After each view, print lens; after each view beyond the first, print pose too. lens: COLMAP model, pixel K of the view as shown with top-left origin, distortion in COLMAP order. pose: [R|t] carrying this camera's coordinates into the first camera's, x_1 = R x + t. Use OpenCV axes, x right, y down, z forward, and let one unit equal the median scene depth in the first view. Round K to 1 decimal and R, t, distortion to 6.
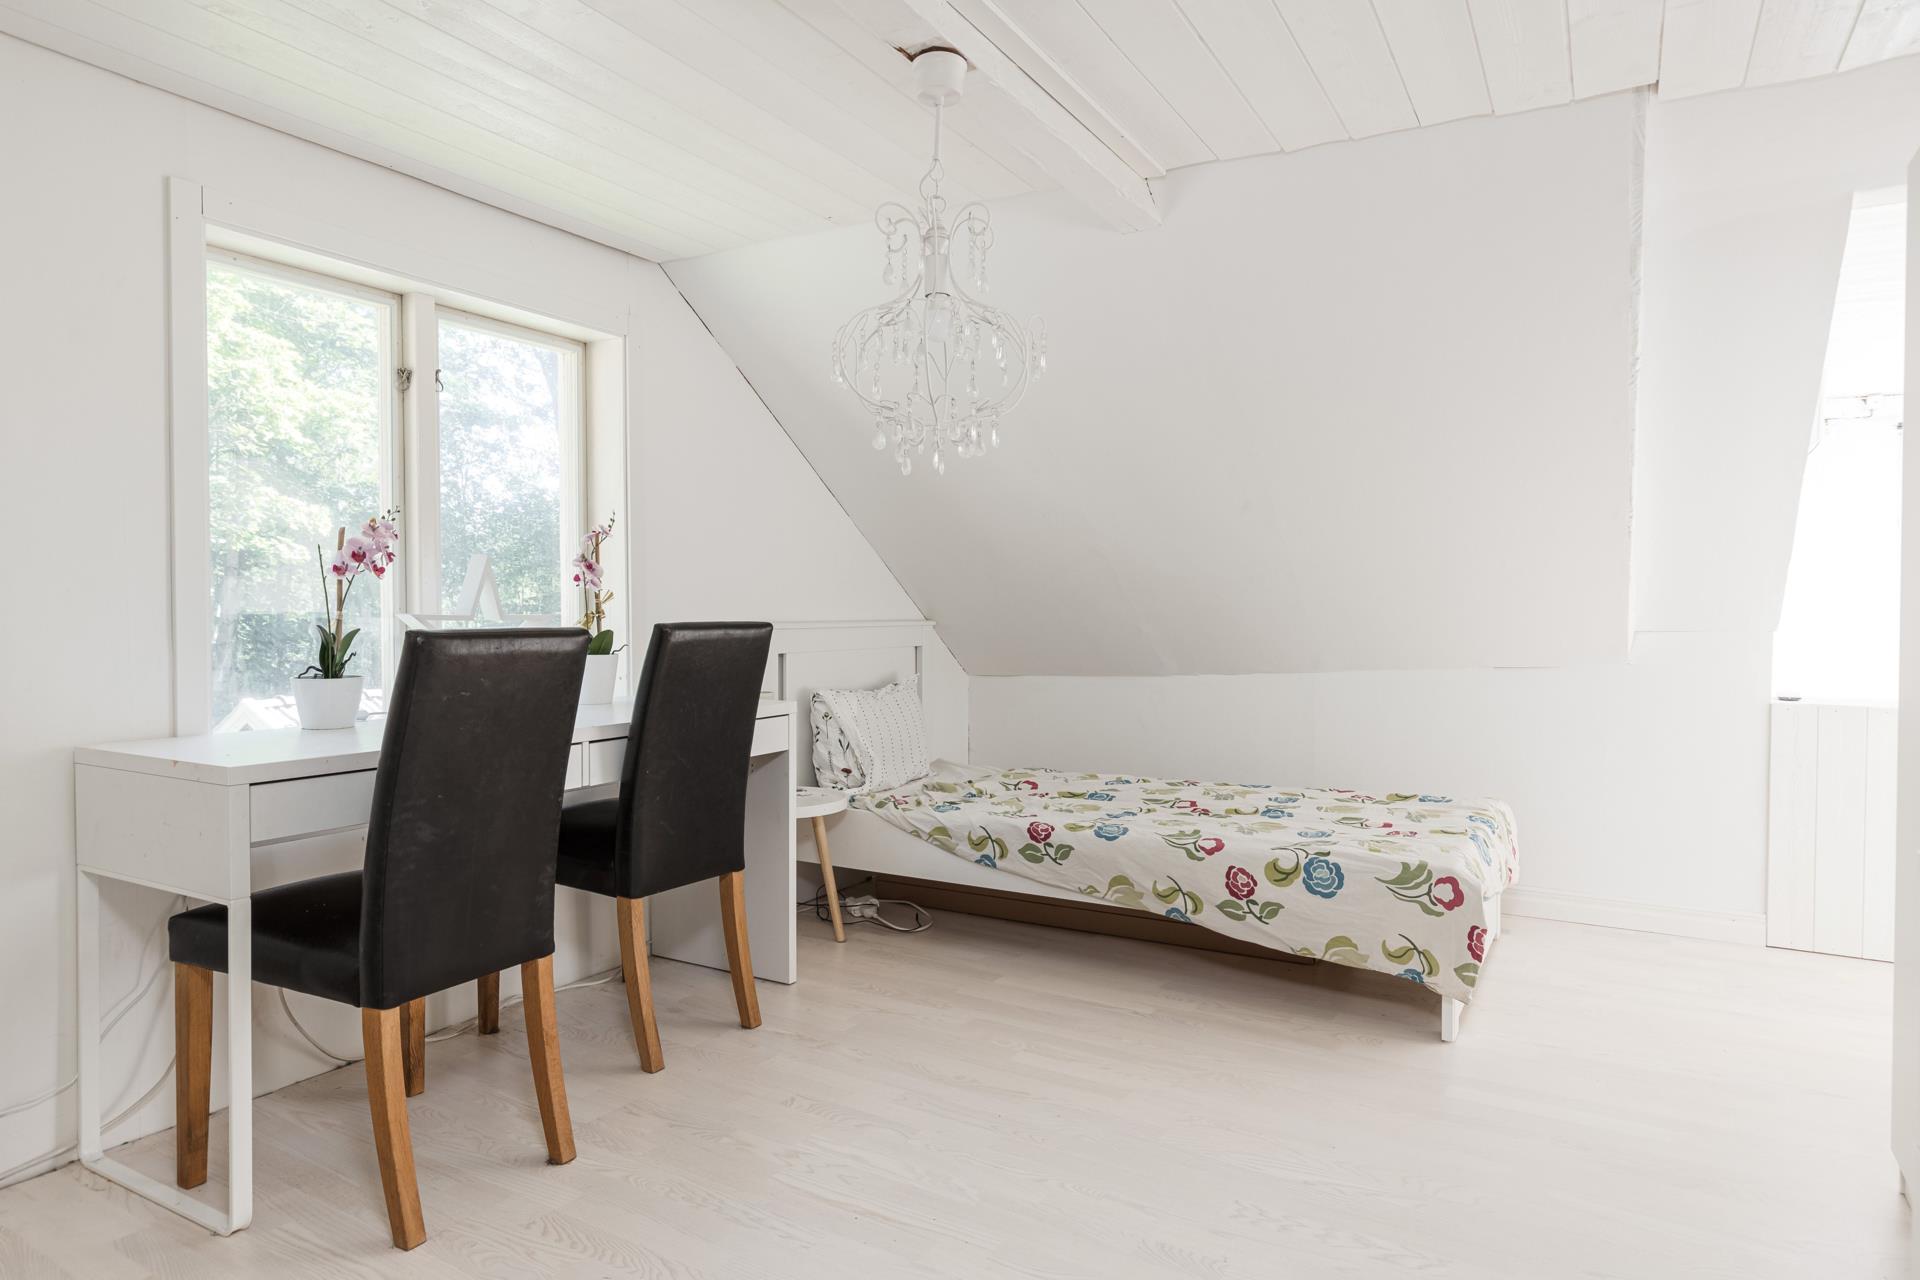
lens RADIAL K [[1143.9, 0, 970.8], [0, 1143.9, 641.2], [0, 0, 1]] dist [0.014031, -0.007774]
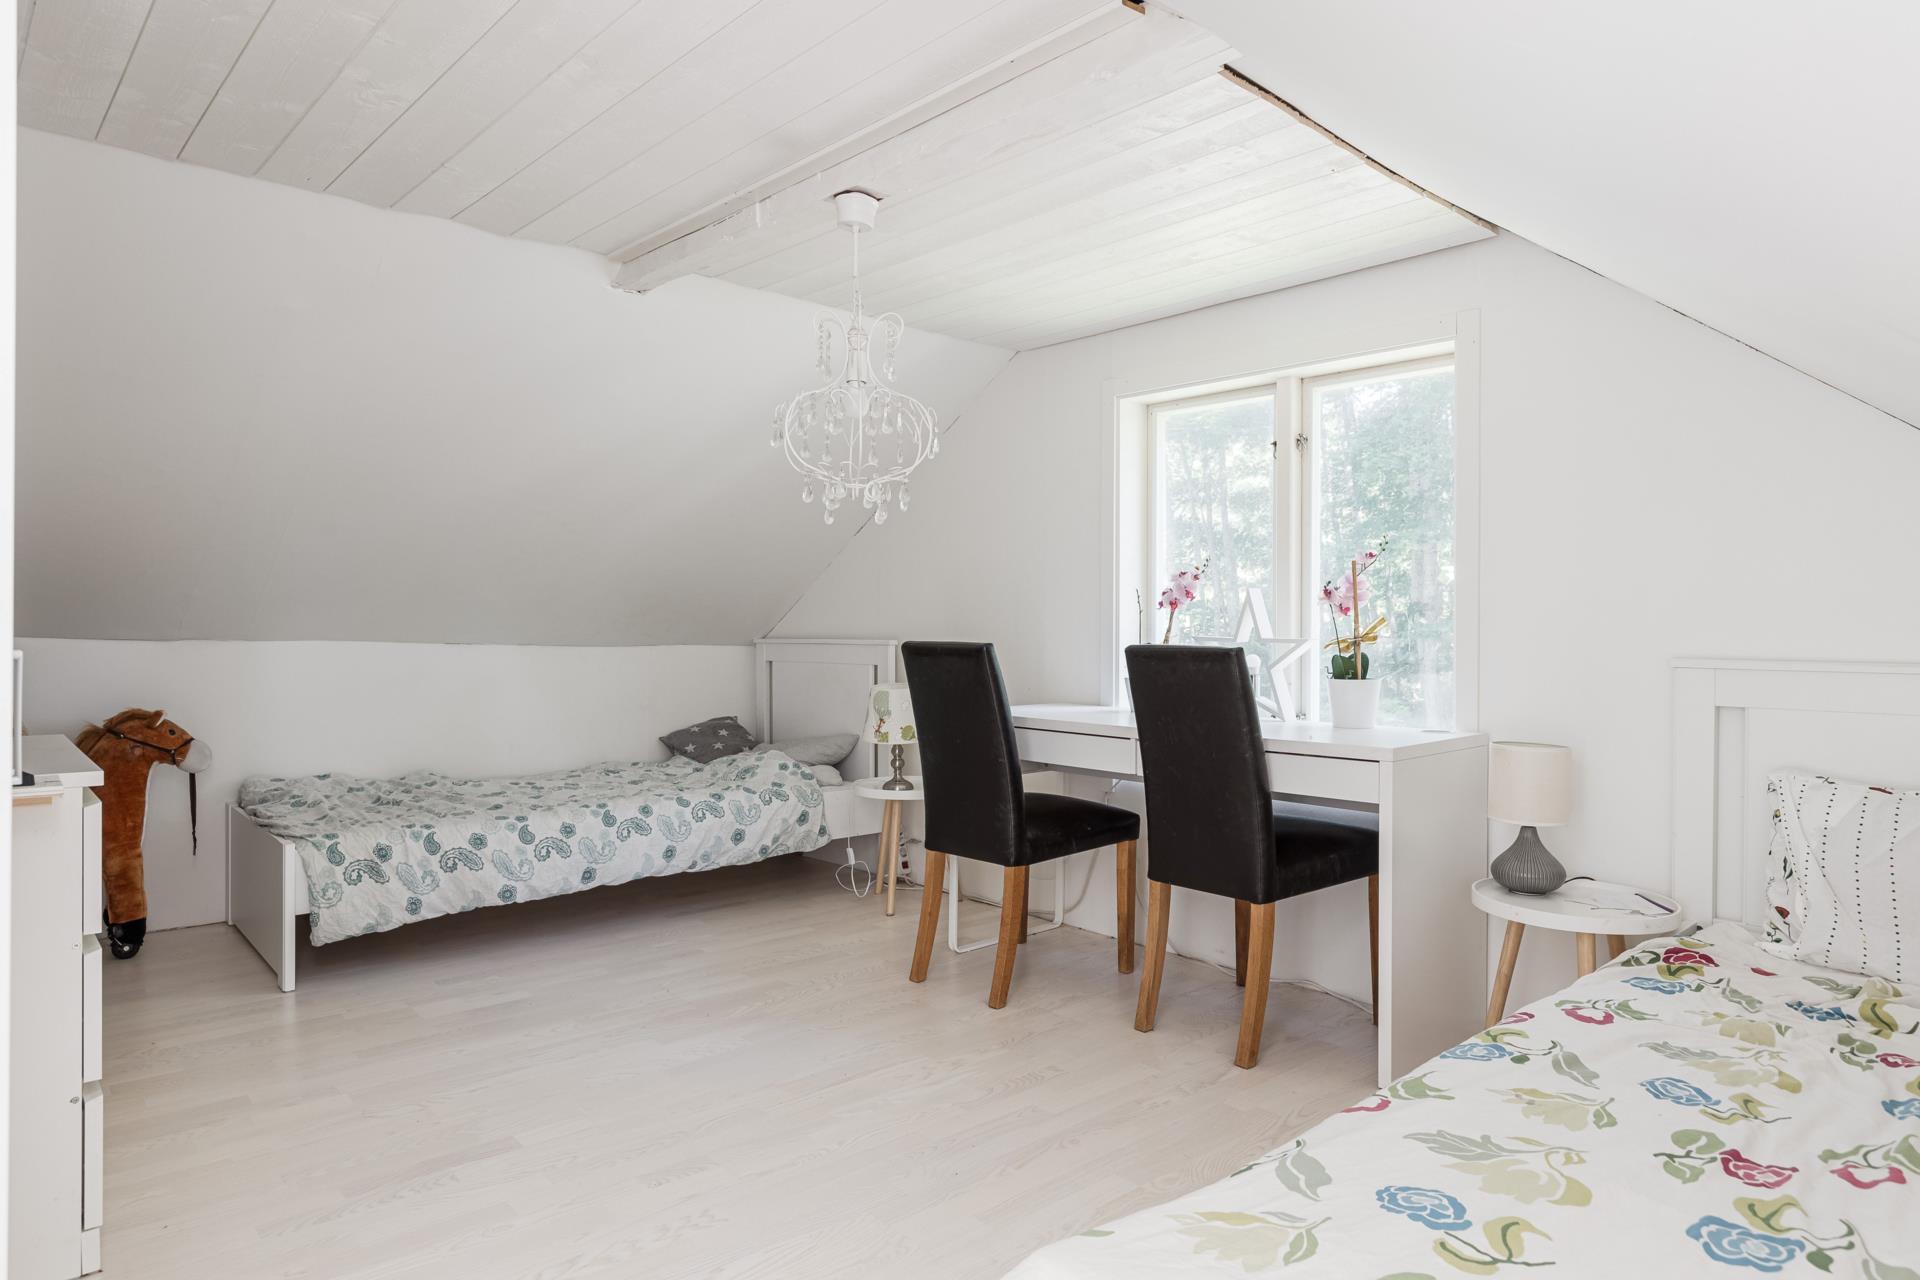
lens RADIAL K [[1143.9, 0, 971.8], [0, 1143.9, 635.0], [0, 0, 1]] dist [0.014031, -0.007774]
pose [[-0.292689, -0.000020, -0.956208, 1.036984], [-0.025947, 0.999632, 0.007922, -0.035494], [0.955855, 0.027130, -0.292582, 1.360035]]
